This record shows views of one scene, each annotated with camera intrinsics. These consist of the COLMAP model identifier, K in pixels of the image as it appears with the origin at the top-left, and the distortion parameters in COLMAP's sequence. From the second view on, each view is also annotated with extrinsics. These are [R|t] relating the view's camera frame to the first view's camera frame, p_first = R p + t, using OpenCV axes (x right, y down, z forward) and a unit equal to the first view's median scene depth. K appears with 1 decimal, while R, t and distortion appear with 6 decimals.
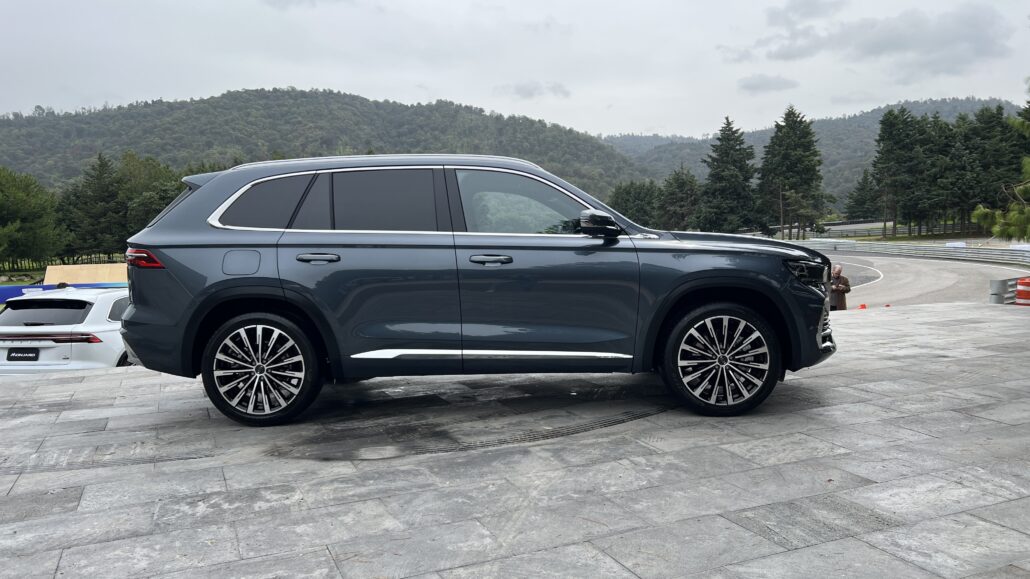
lens RADIAL K [[810.5, 0, 515.0], [0, 810.5, 289.5], [0, 0, 1]] dist [0.002567, -0.000025]
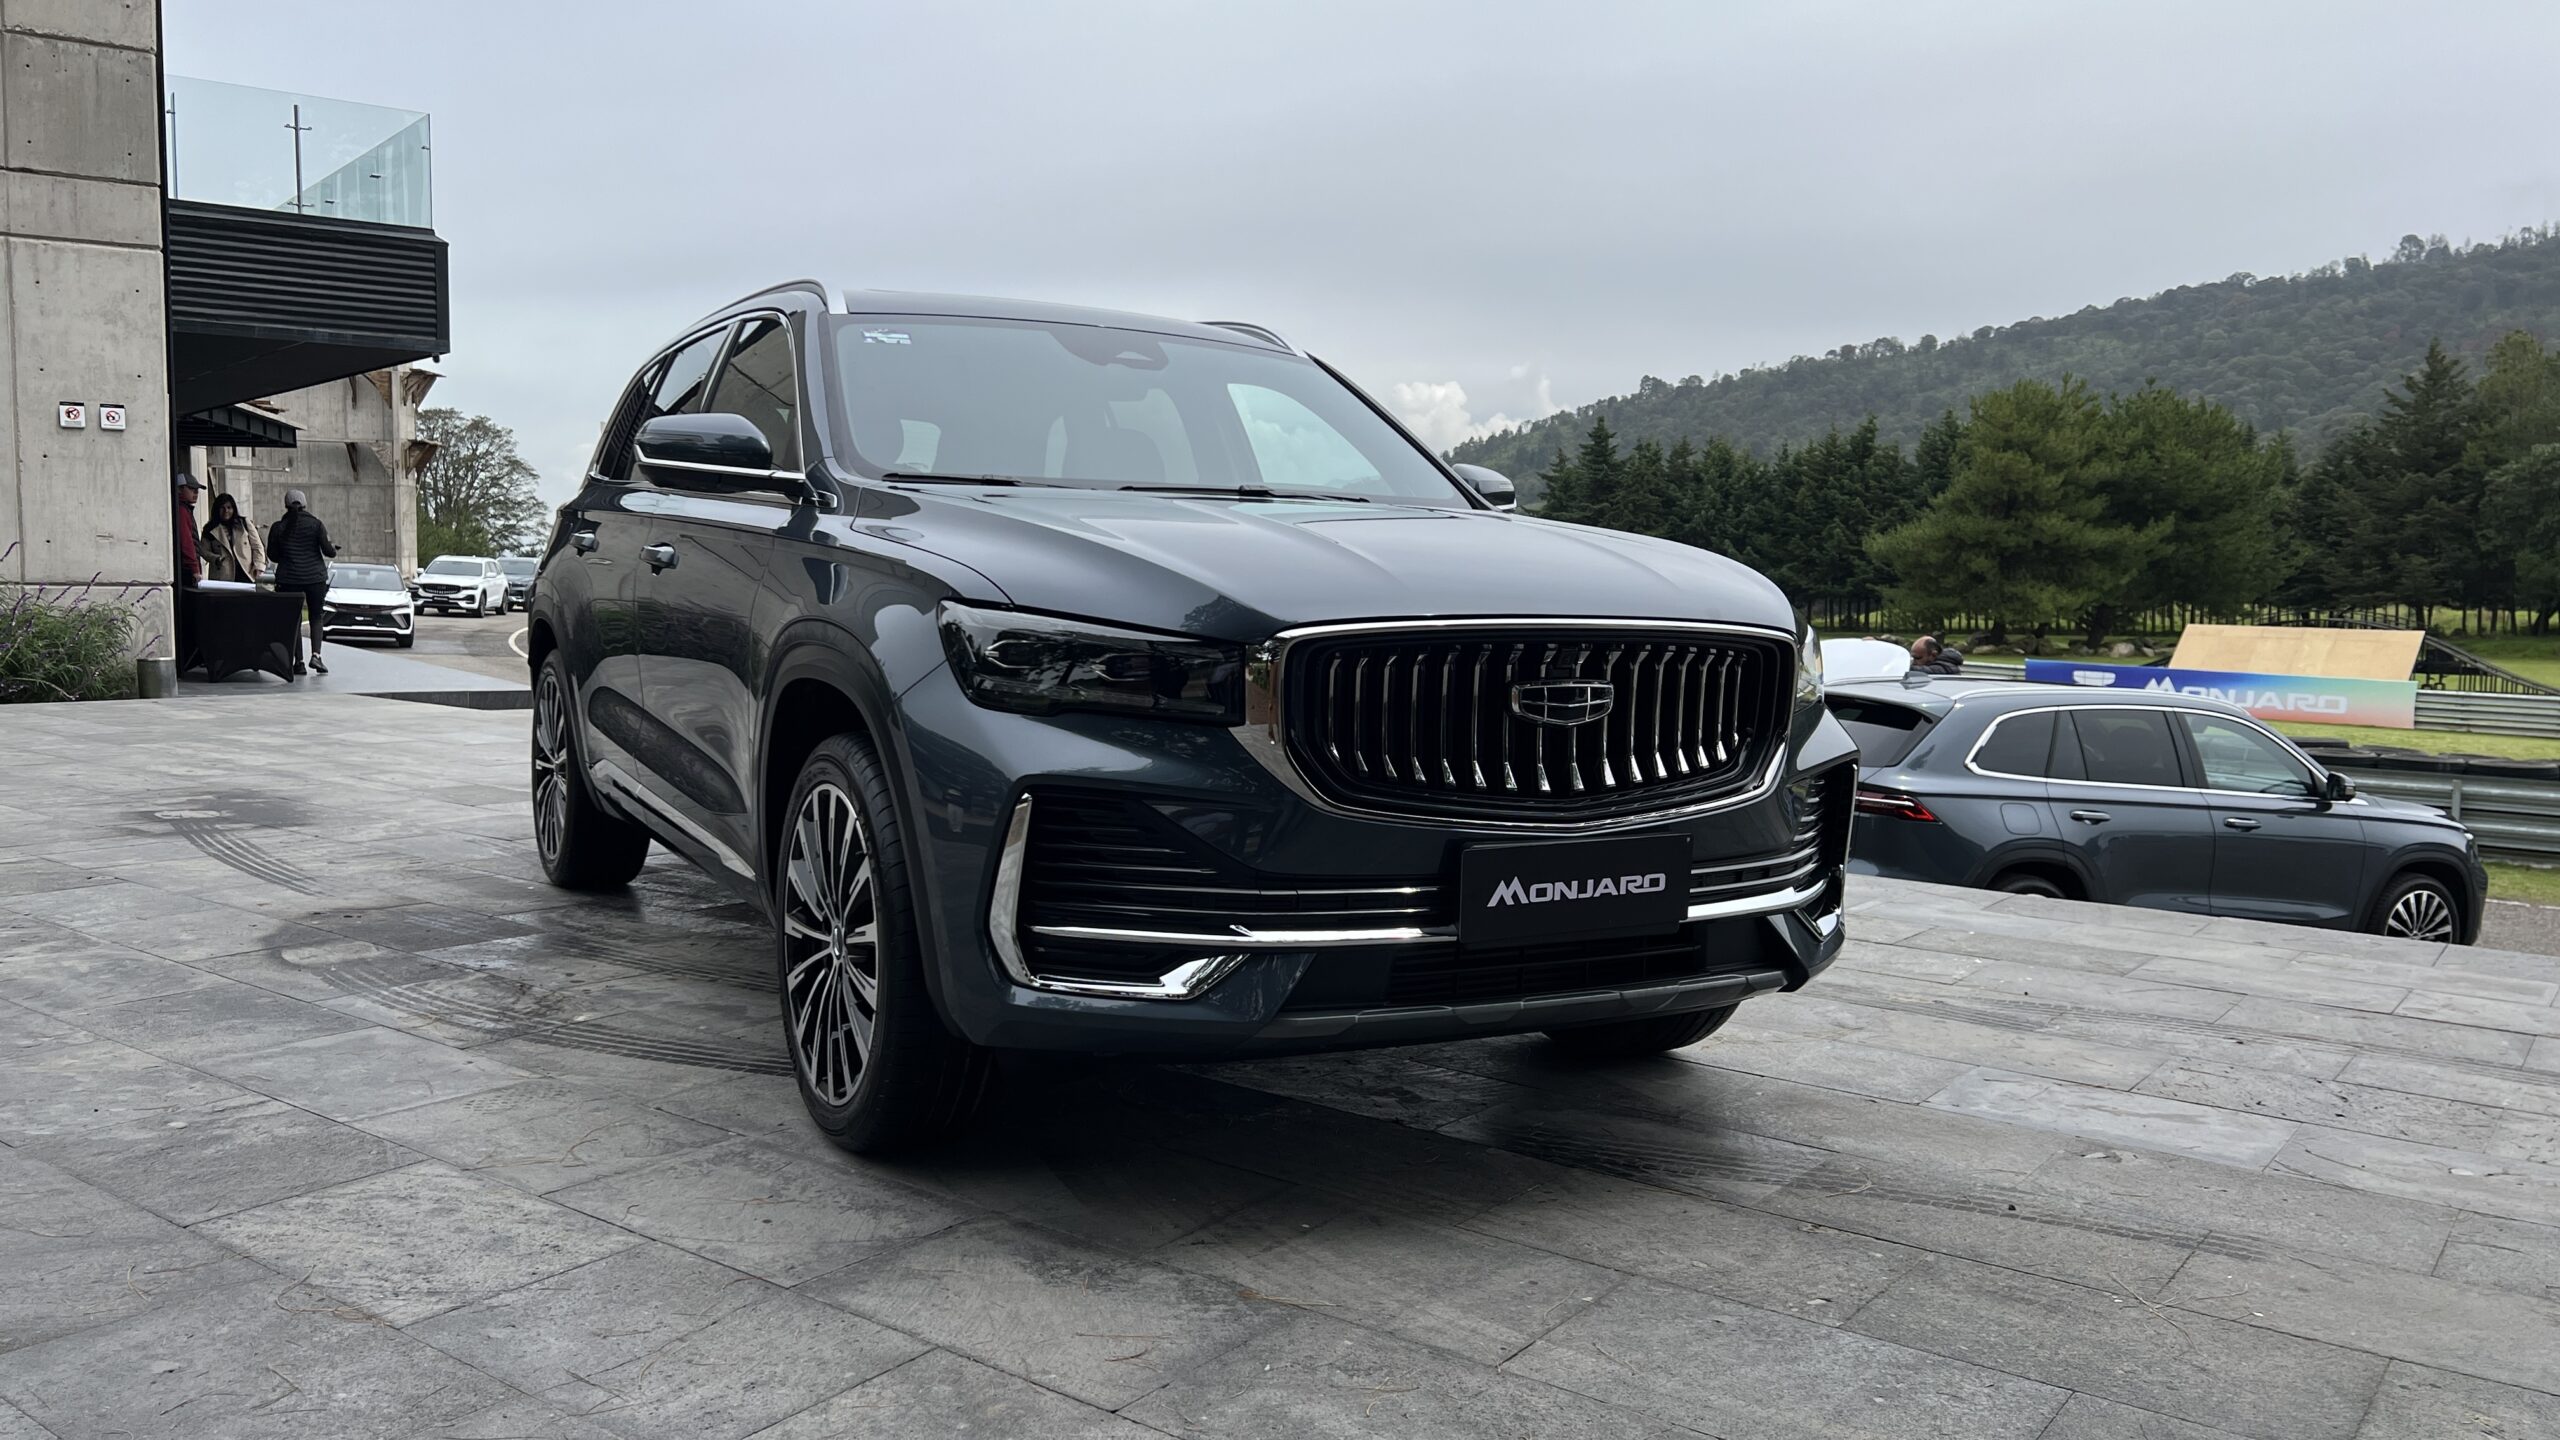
lens RADIAL K [[2014.6, 0, 1280.0], [0, 2014.6, 720.0], [0, 0, 1]] dist [0.002567, -0.000025]
pose [[0.467864, 0.099109, -0.878226, 0.108264], [-0.088905, 0.993930, 0.064803, -0.005559], [0.879317, 0.047760, 0.473835, 0.092869]]
